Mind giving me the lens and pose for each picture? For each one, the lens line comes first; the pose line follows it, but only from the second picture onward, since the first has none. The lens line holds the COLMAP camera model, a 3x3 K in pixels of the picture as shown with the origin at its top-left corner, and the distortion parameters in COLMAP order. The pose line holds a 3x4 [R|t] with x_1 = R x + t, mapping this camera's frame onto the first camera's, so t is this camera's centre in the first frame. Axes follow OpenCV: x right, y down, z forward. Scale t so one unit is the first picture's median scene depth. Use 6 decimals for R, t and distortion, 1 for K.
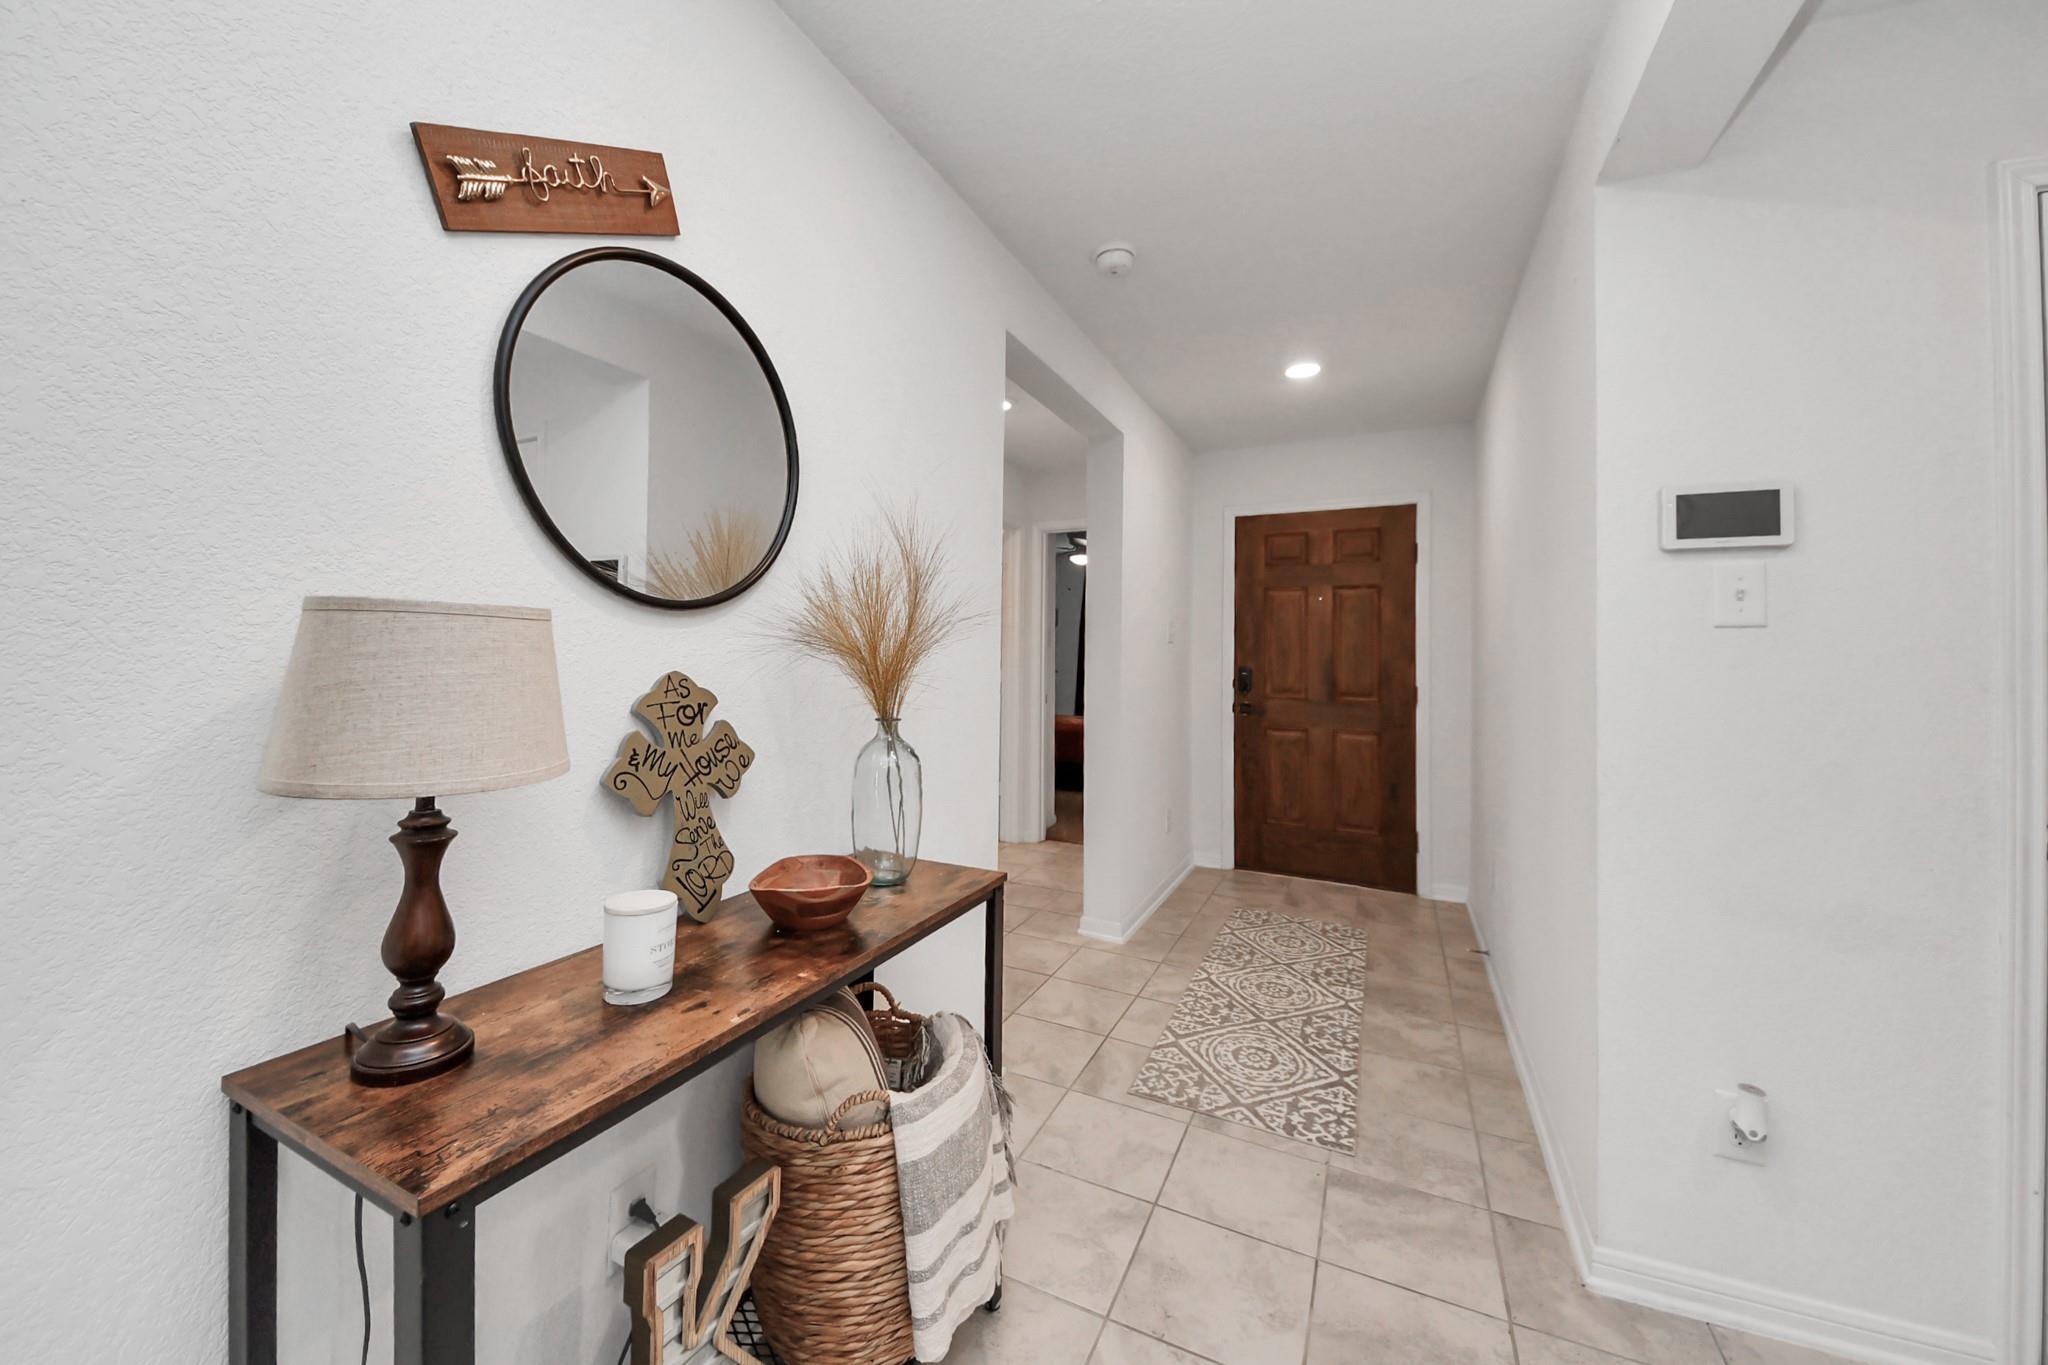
lens RADIAL K [[741.2, 0, 1024.0], [0, 741.2, 682.5], [0, 0, 1]] dist [-0.000580, -0.000002]
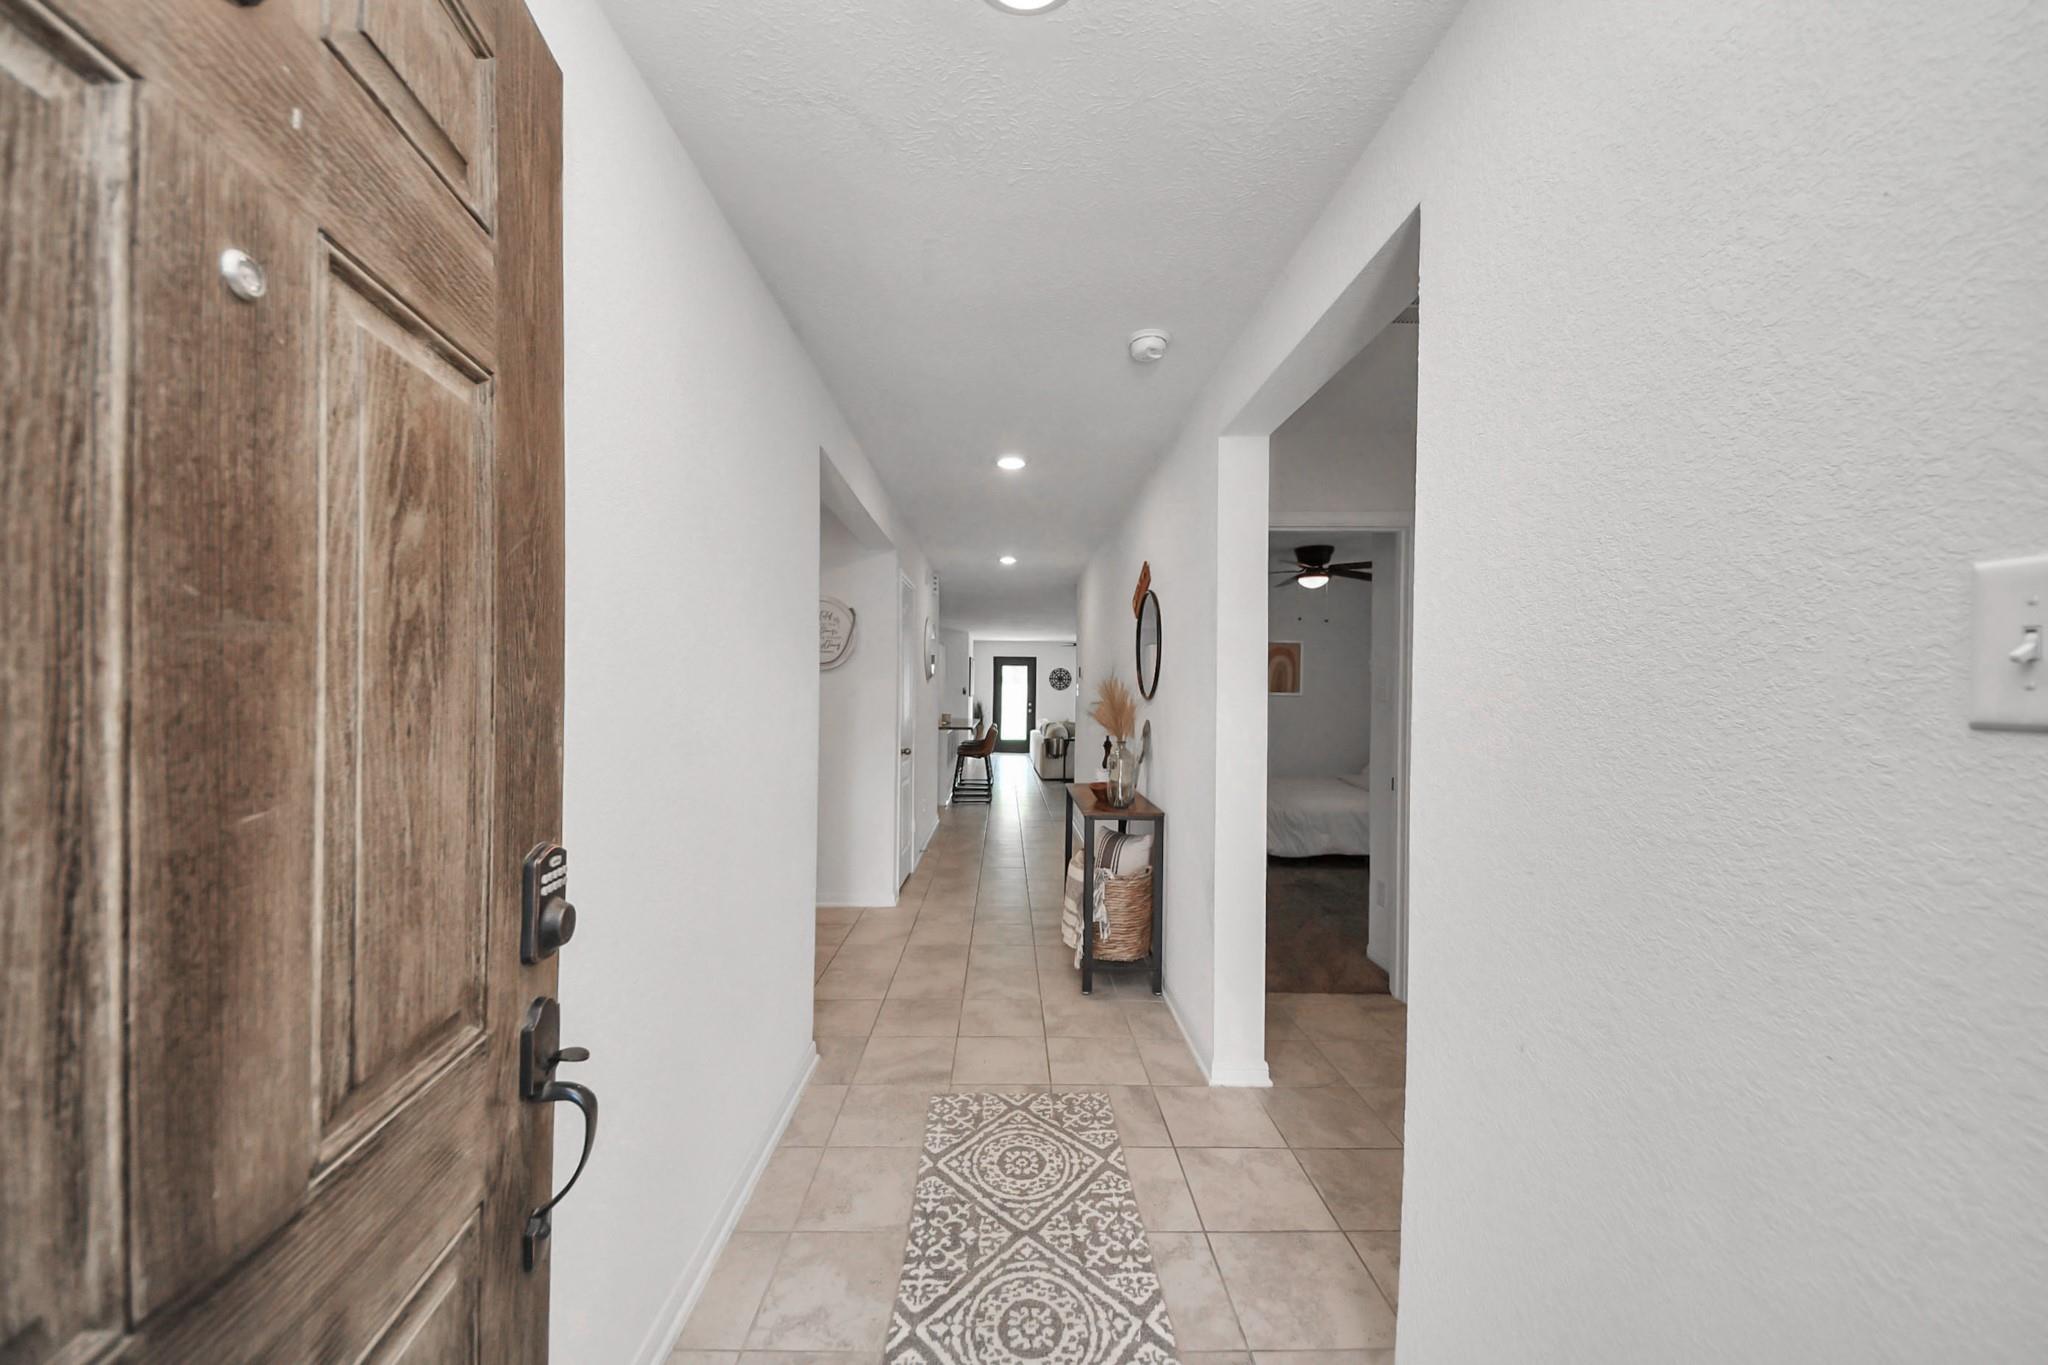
lens RADIAL K [[741.2, 0, 1024.0], [0, 741.2, 682.5], [0, 0, 1]] dist [-0.000580, -0.000002]
pose [[-0.890911, -0.021938, -0.453648, 0.832462], [-0.035457, 0.999144, 0.021317, -0.124605], [0.452792, 0.035077, -0.890926, 2.025064]]
